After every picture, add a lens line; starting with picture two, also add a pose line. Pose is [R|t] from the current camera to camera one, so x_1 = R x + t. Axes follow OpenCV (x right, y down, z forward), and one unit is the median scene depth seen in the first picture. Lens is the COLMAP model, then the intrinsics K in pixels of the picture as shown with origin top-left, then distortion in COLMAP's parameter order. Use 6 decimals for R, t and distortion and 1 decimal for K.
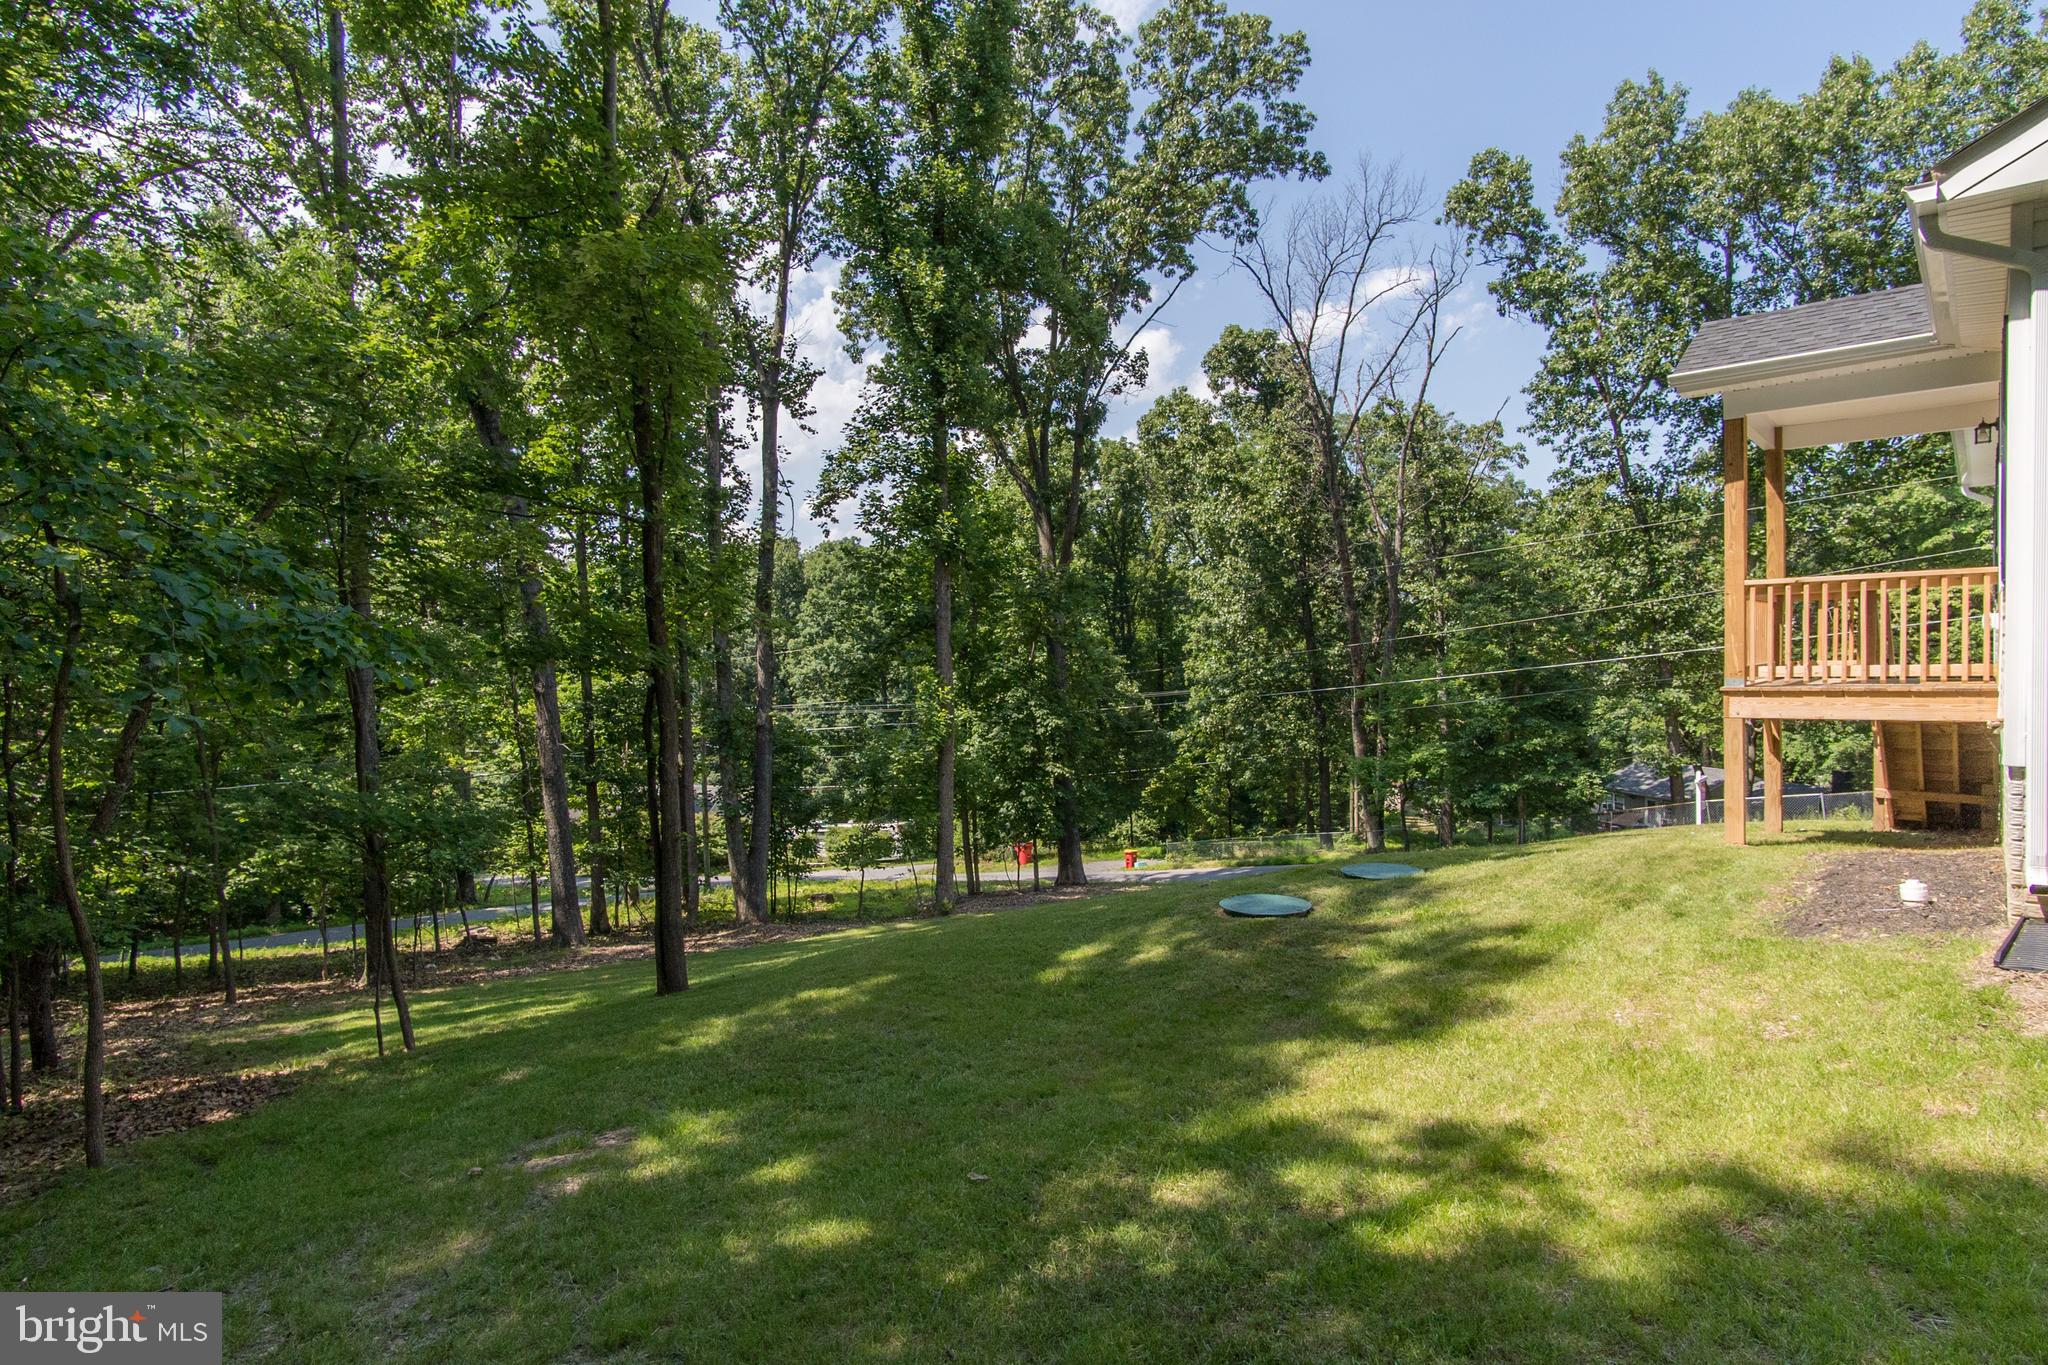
lens RADIAL K [[1099.2, 0, 1024.0], [0, 1099.2, 682.5], [0, 0, 1]] dist [-0.018582, 0.000185]
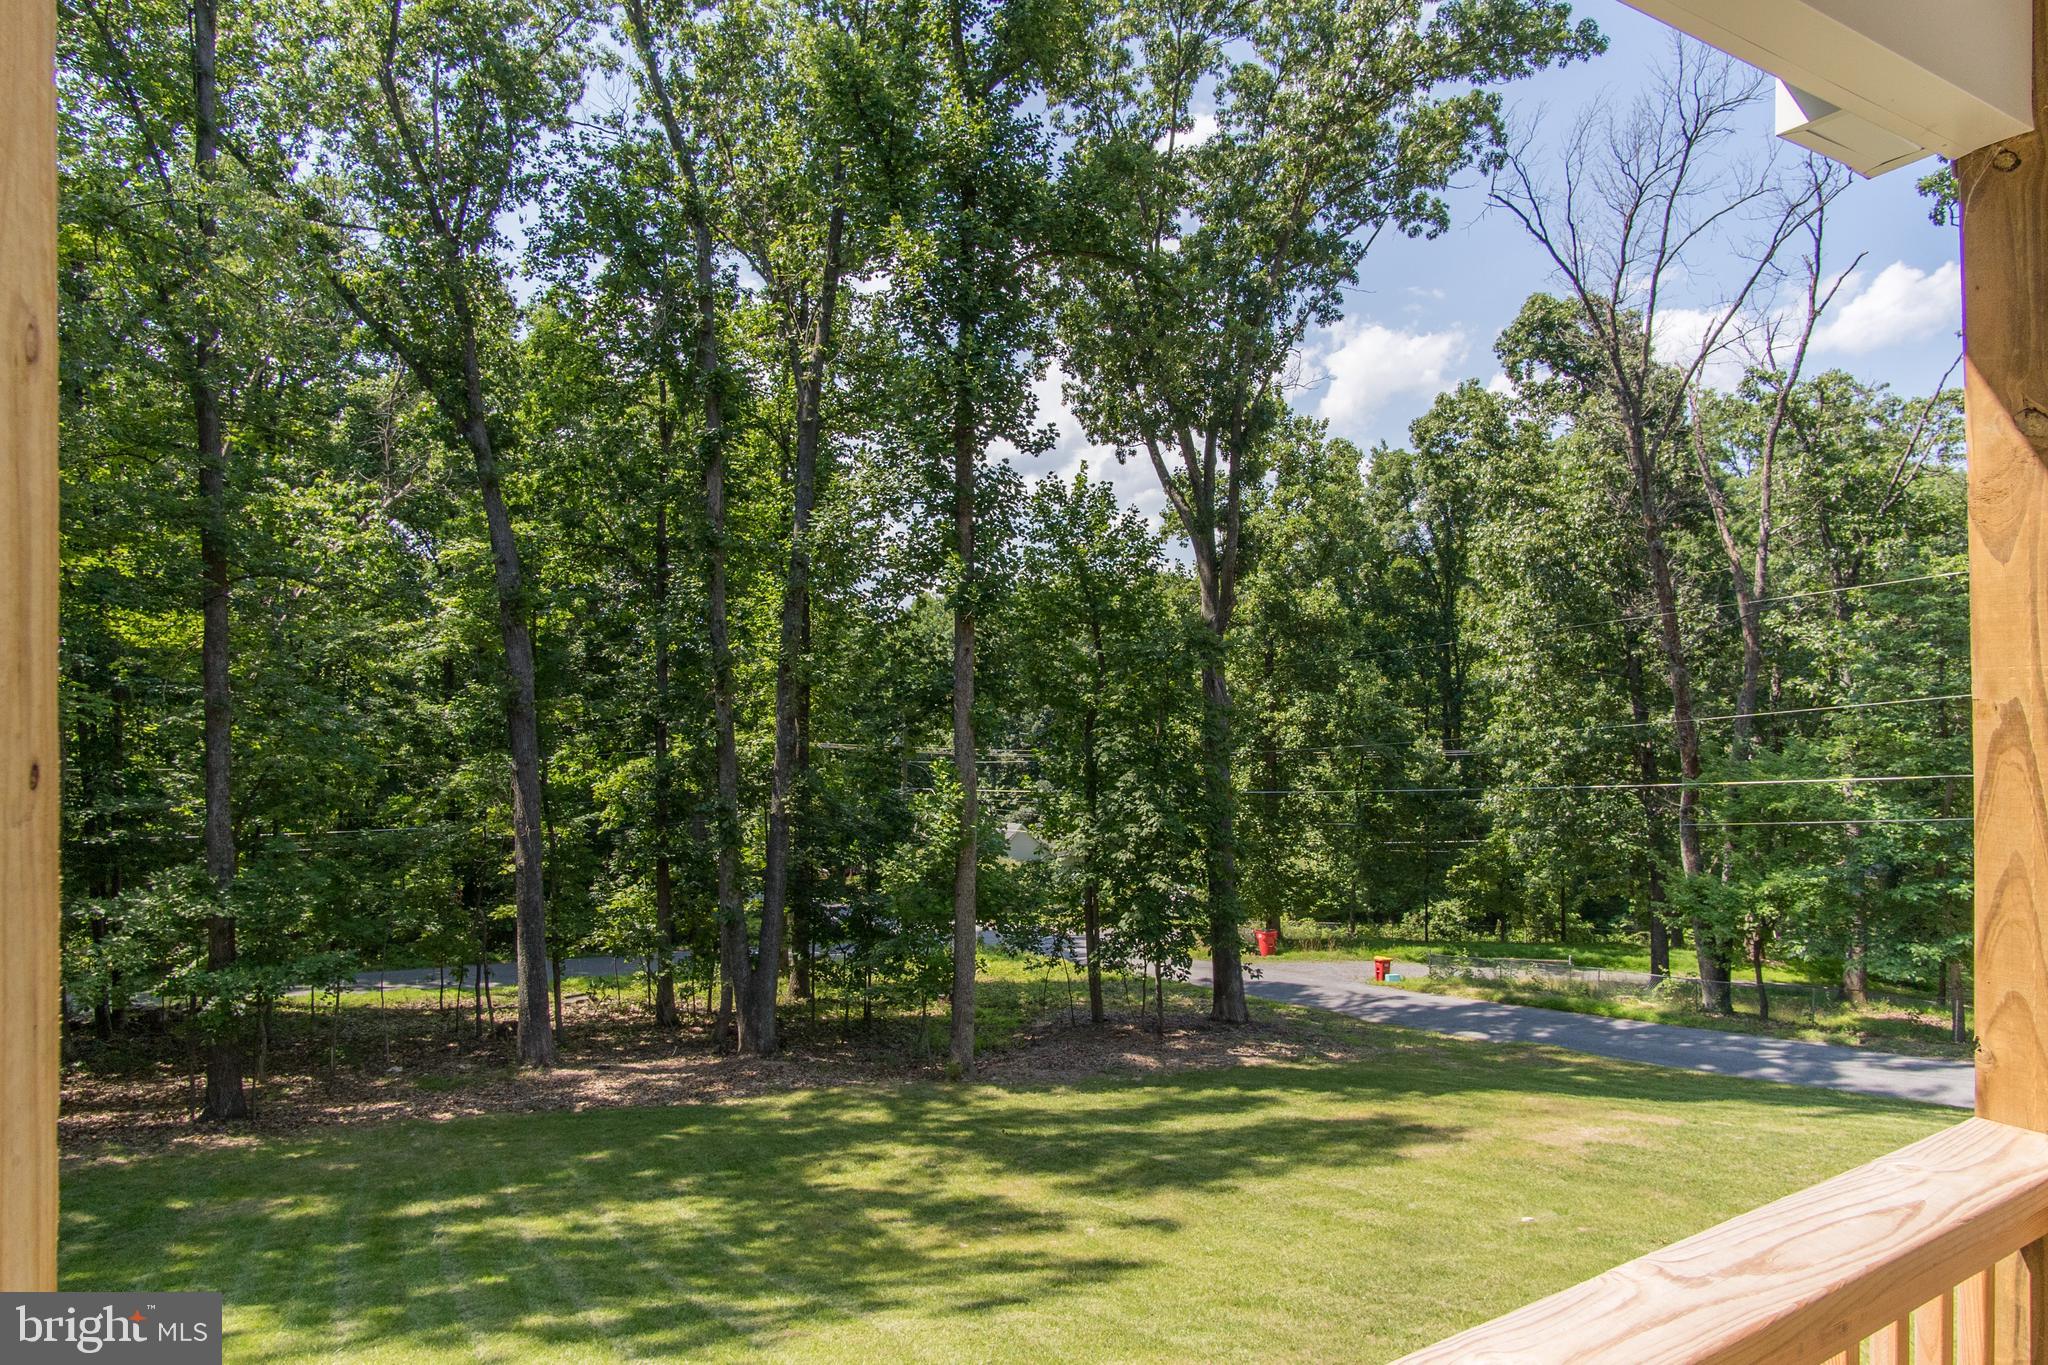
lens RADIAL K [[1071.3, 0, 1036.5], [0, 1071.3, 678.8], [0, 0, 1]] dist [-0.002728, 0.000424]
pose [[0.937091, 0.014246, -0.348795, 0.134775], [-0.023407, 0.999482, -0.022065, -0.029556], [0.348300, 0.028841, 0.936939, 0.181350]]
